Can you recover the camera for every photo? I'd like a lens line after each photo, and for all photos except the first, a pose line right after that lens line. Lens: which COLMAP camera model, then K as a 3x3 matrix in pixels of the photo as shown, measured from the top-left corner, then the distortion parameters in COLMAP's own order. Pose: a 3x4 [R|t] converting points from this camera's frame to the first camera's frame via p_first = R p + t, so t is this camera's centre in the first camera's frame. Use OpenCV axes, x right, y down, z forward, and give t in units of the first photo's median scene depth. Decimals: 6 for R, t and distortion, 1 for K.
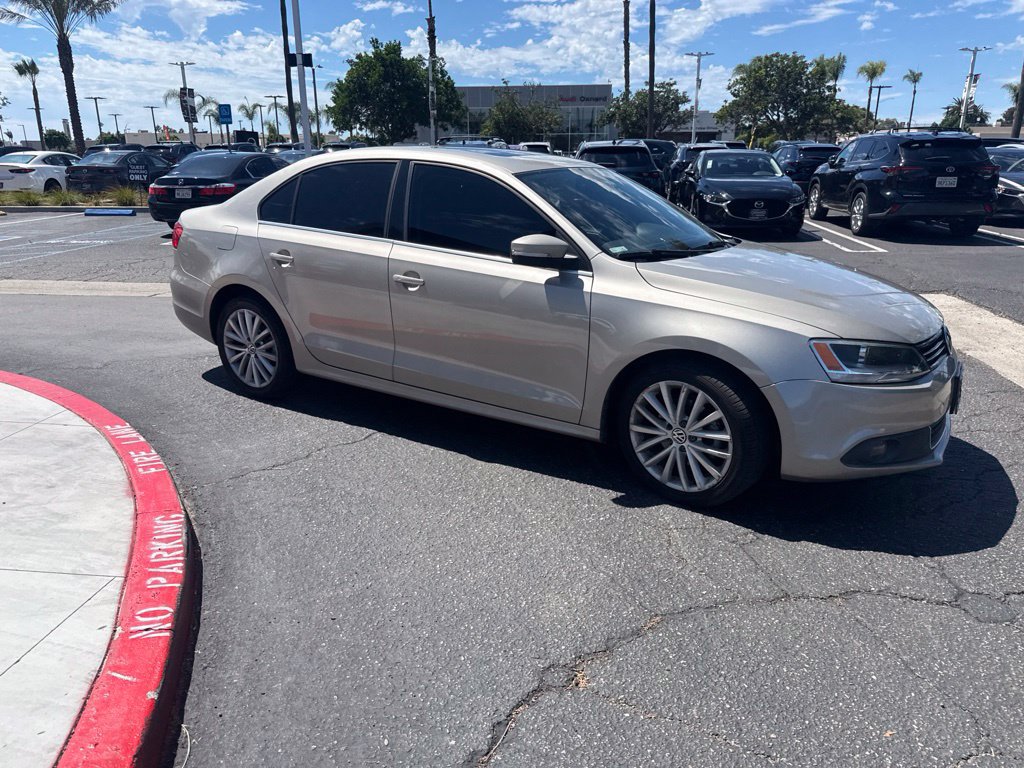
lens RADIAL K [[727.3, 0, 509.8], [0, 727.3, 384.9], [0, 0, 1]] dist [0.008136, -0.013984]
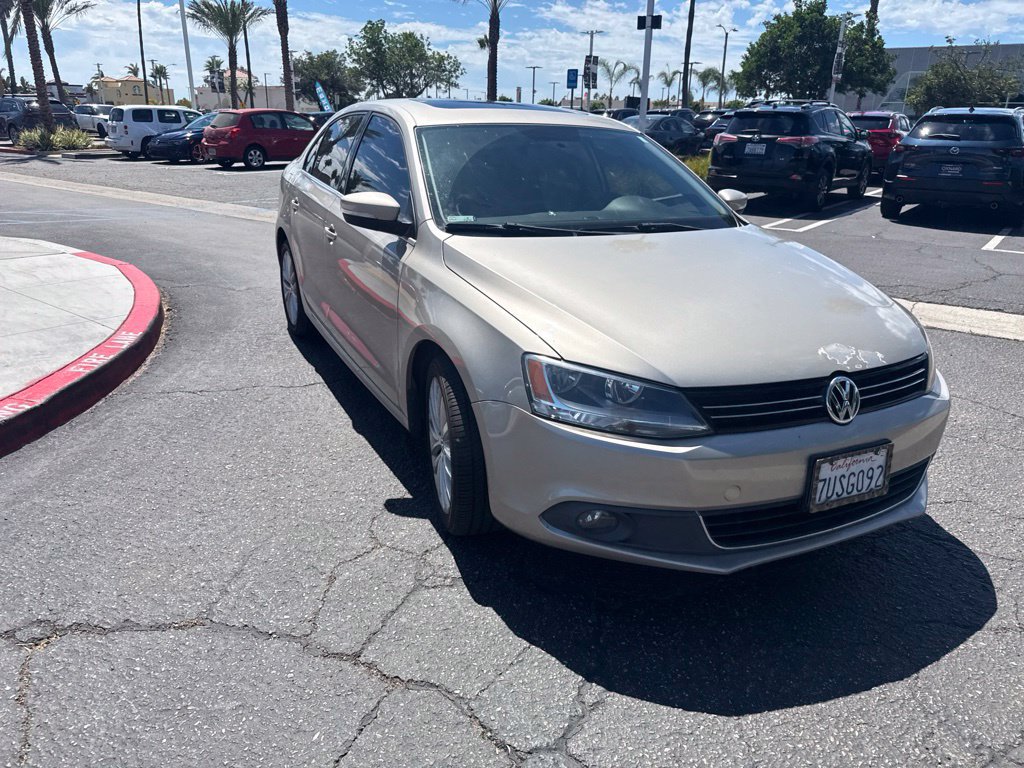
lens RADIAL K [[729.1, 0, 509.9], [0, 729.1, 384.0], [0, 0, 1]] dist [0.001569, -0.008234]
pose [[0.854722, 0.192722, -0.481984, 0.170523], [-0.174607, 0.981161, 0.082681, -0.020063], [0.488838, 0.013488, 0.872270, 0.075284]]
